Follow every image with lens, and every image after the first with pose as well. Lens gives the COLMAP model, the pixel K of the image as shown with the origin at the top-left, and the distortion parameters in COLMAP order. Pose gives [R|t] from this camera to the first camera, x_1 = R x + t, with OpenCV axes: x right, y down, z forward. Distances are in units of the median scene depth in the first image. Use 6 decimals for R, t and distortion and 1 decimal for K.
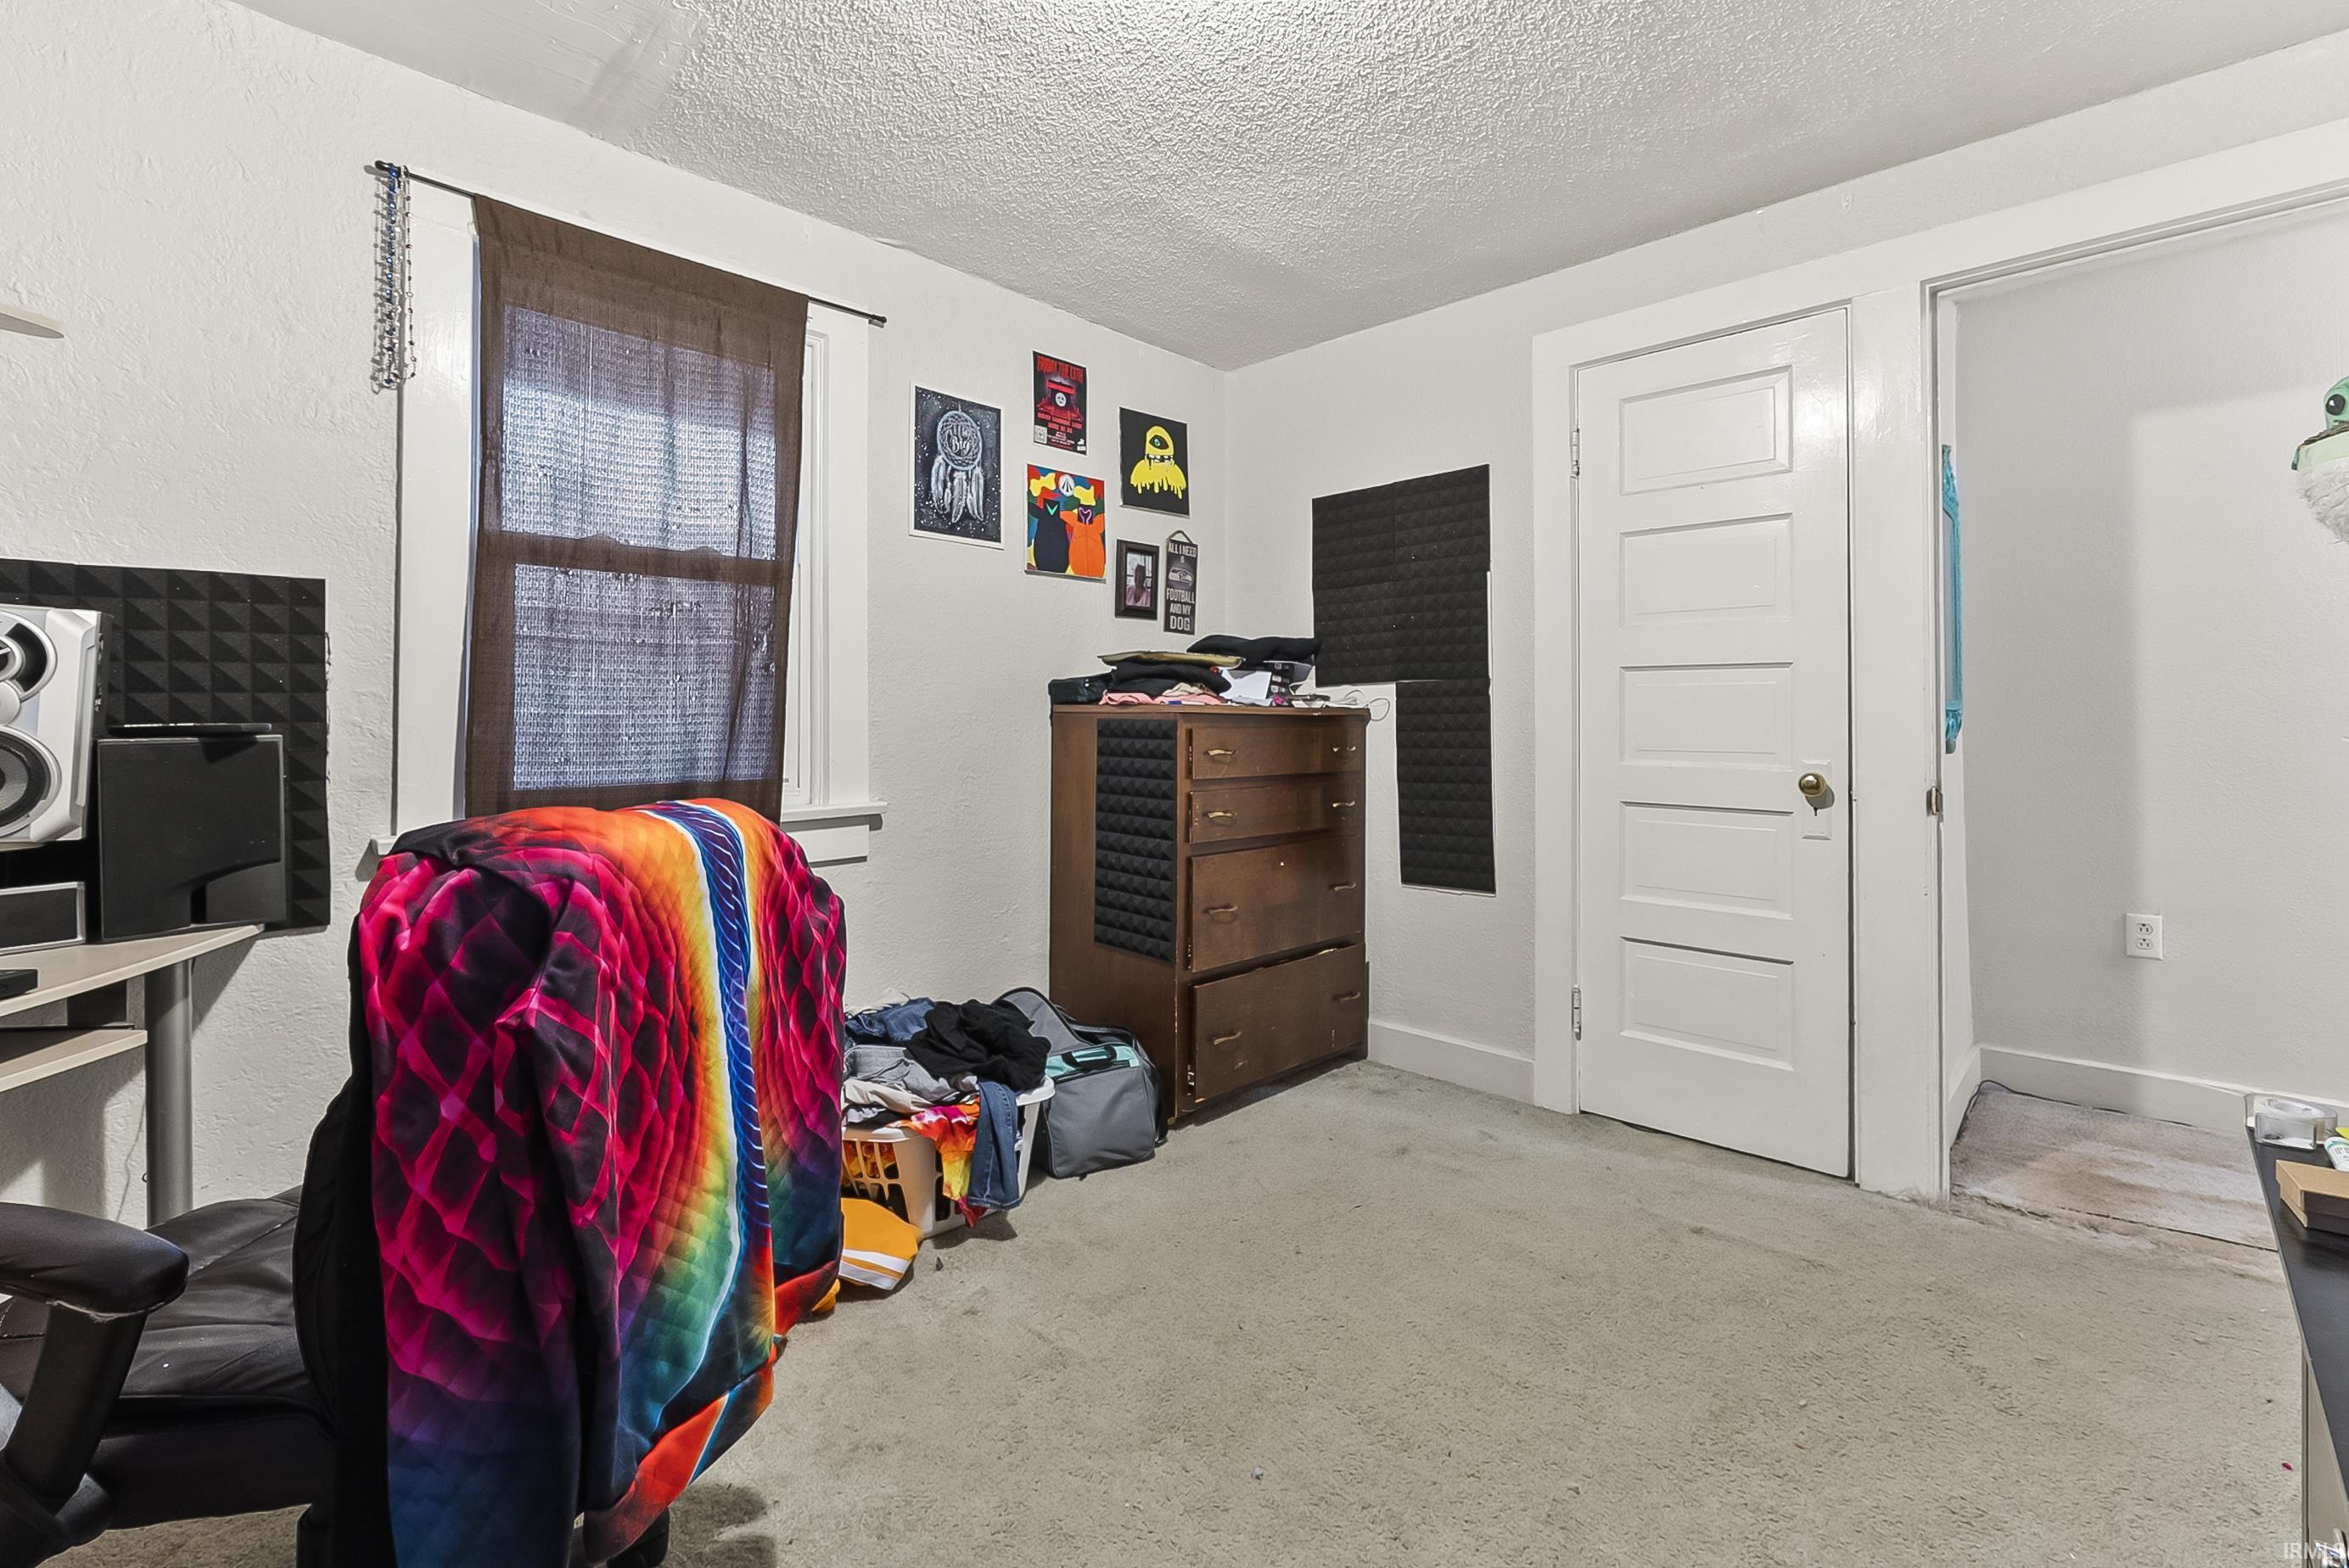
lens RADIAL K [[1007.9, 0, 1175.1], [0, 1007.9, 718.8], [0, 0, 1]] dist [-0.024446, -0.000166]
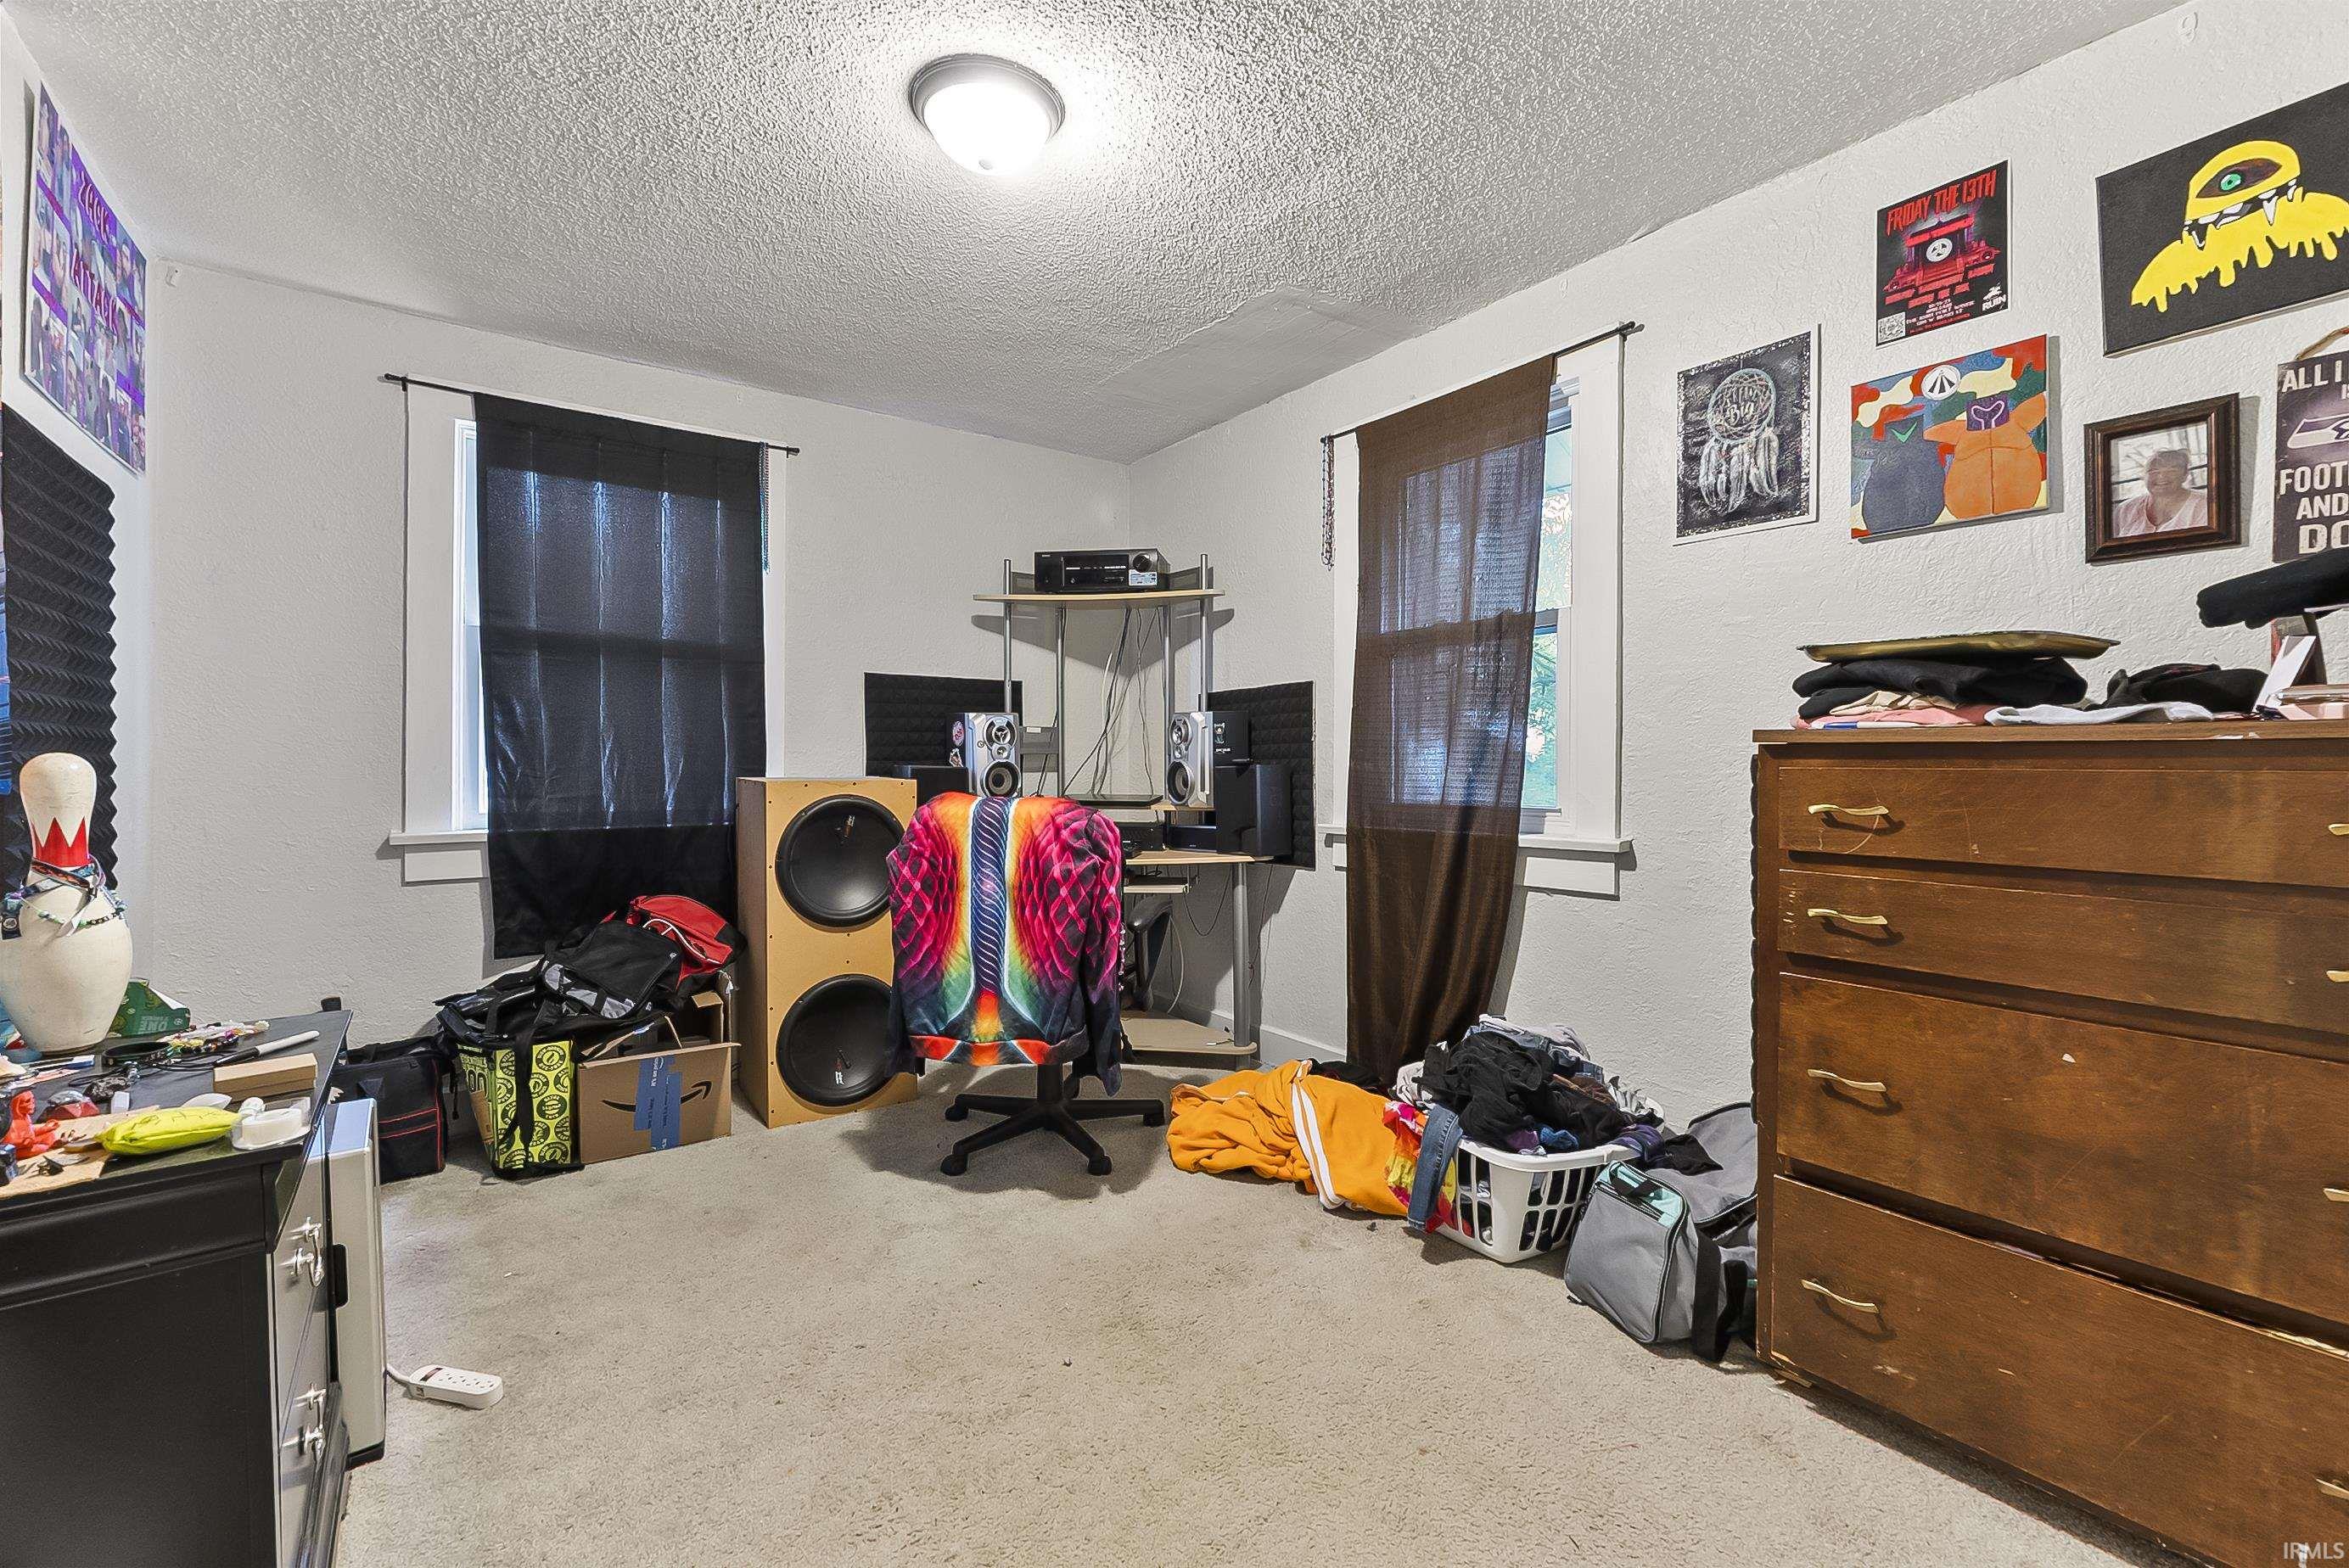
lens RADIAL K [[995.4, 0, 1190.5], [0, 995.4, 772.3], [0, 0, 1]] dist [-0.002792, -0.000254]
pose [[-0.162085, 0.020163, -0.986571, 0.597065], [0.011689, 0.999760, 0.018512, -0.003022], [0.986708, -0.008531, -0.162282, 0.634427]]
